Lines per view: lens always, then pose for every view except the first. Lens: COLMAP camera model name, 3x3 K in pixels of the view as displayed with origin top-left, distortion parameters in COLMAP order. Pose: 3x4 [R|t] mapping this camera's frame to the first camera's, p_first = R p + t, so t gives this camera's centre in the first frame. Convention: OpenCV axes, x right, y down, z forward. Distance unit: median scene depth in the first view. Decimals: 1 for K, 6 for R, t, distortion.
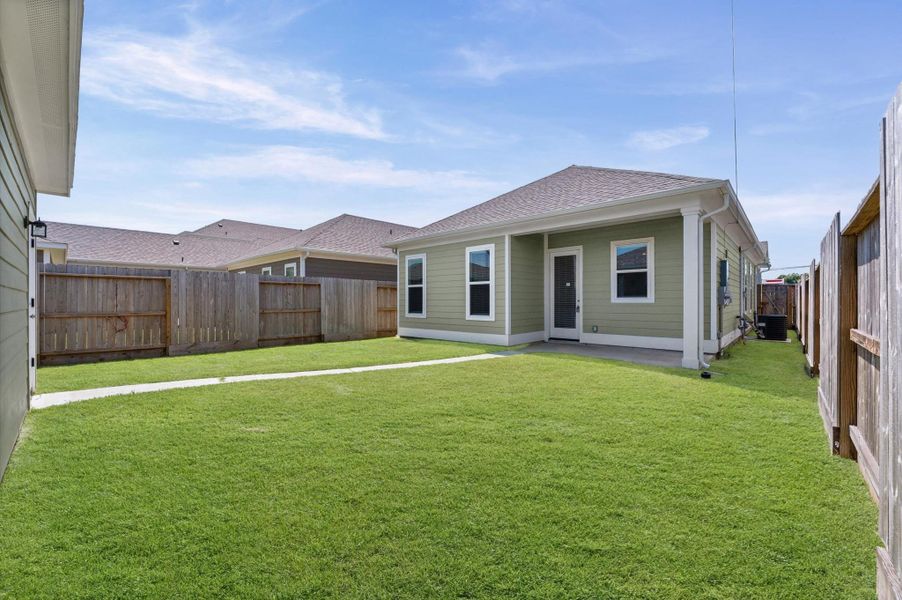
lens RADIAL K [[364.9, 0, 450.3], [0, 364.9, 303.6], [0, 0, 1]] dist [-0.001442, -0.000252]
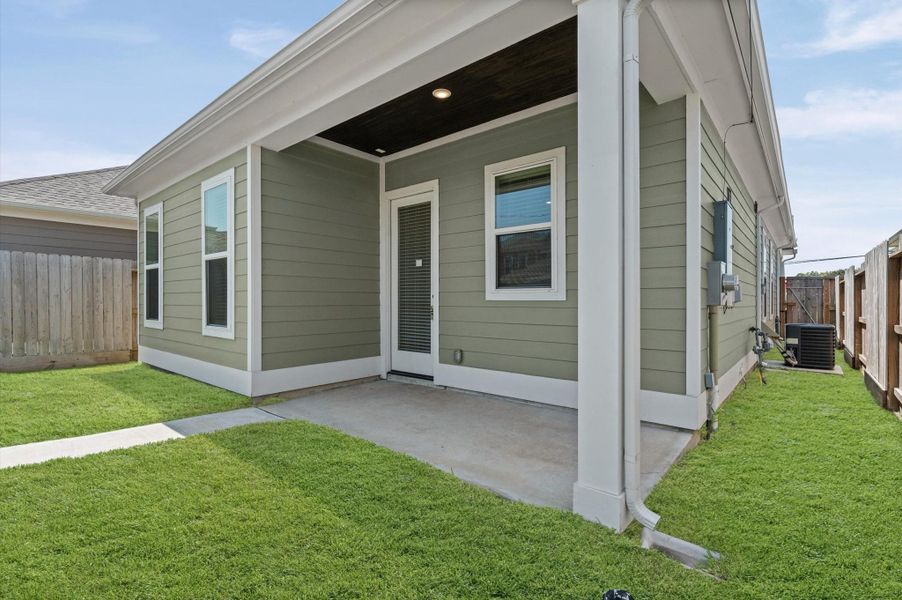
lens RADIAL K [[422.3, 0, 453.1], [0, 422.3, 302.1], [0, 0, 1]] dist [0.004519, 0.000422]
pose [[0.998528, 0.005634, 0.053940, 0.340223], [-0.005338, 0.999970, -0.005626, 0.002856], [-0.053970, 0.005329, 0.998528, 0.433113]]
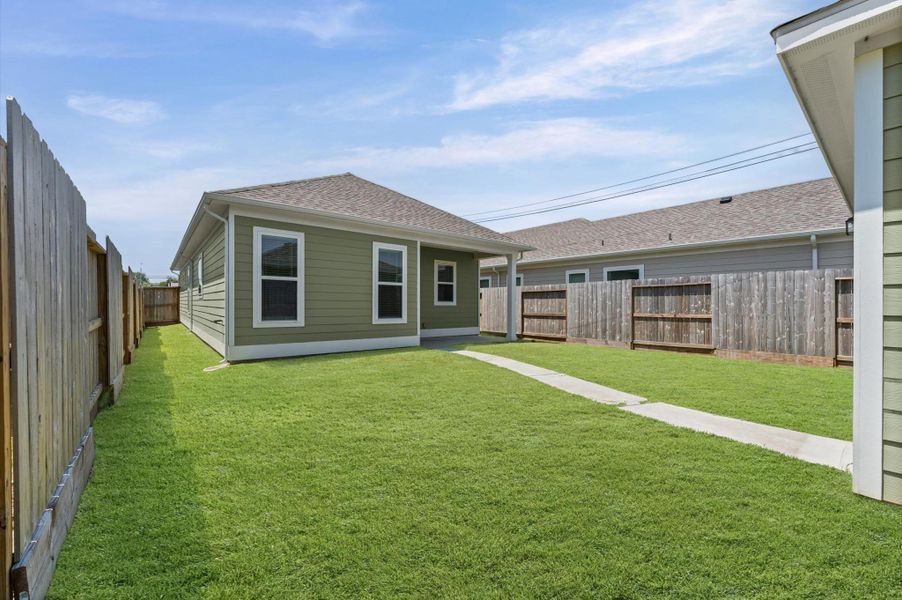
lens RADIAL K [[364.9, 0, 452.6], [0, 364.9, 307.9], [0, 0, 1]] dist [-0.001442, -0.000252]
pose [[0.134921, -0.005665, 0.990840, -0.809085], [-0.007430, 0.999950, 0.006729, -0.001571], [-0.990828, -0.008270, 0.134872, 0.690366]]
